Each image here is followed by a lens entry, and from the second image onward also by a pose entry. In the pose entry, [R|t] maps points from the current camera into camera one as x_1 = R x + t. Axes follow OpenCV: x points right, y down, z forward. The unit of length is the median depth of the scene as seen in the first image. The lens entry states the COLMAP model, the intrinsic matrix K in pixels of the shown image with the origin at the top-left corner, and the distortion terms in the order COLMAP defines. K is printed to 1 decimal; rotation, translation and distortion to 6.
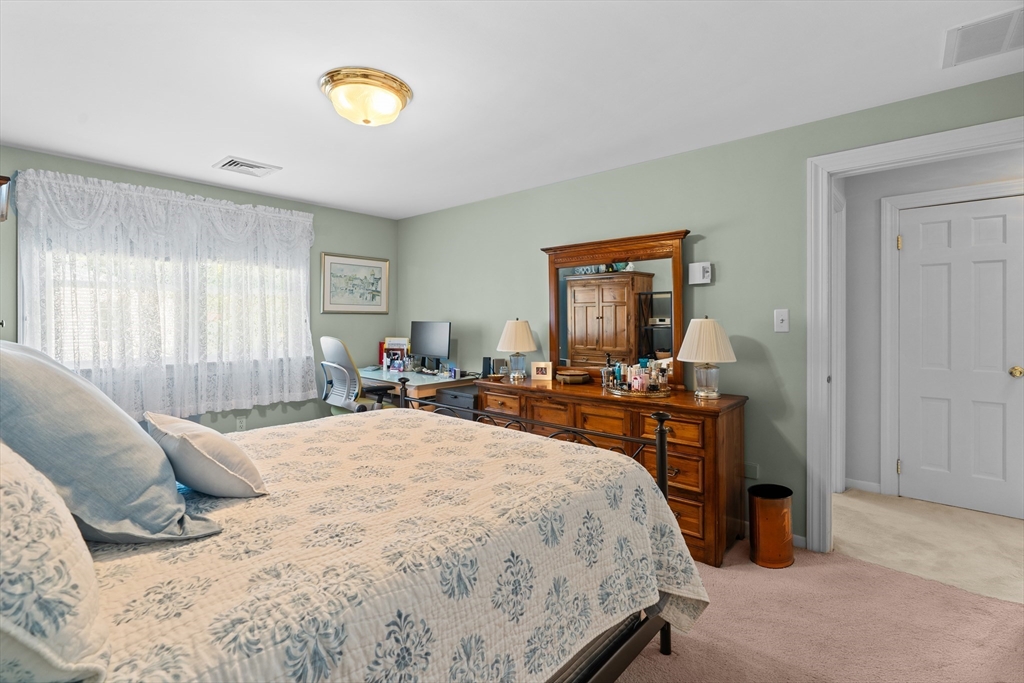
lens RADIAL K [[464.3, 0, 511.2], [0, 464.3, 333.4], [0, 0, 1]] dist [-0.002410, 0.000659]
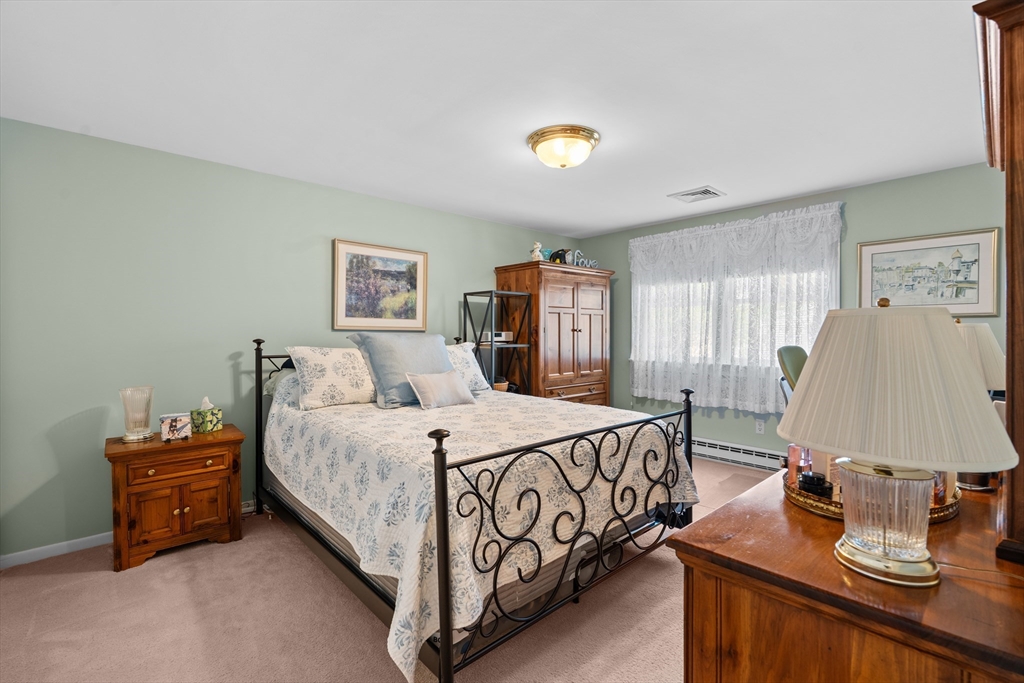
lens RADIAL K [[464.3, 0, 511.2], [0, 464.3, 333.4], [0, 0, 1]] dist [-0.002410, 0.000659]
pose [[-0.089979, 0.011843, -0.995873, 0.501802], [-0.019947, 0.999707, 0.013691, -0.018588], [0.995744, 0.021097, -0.089716, 0.520567]]
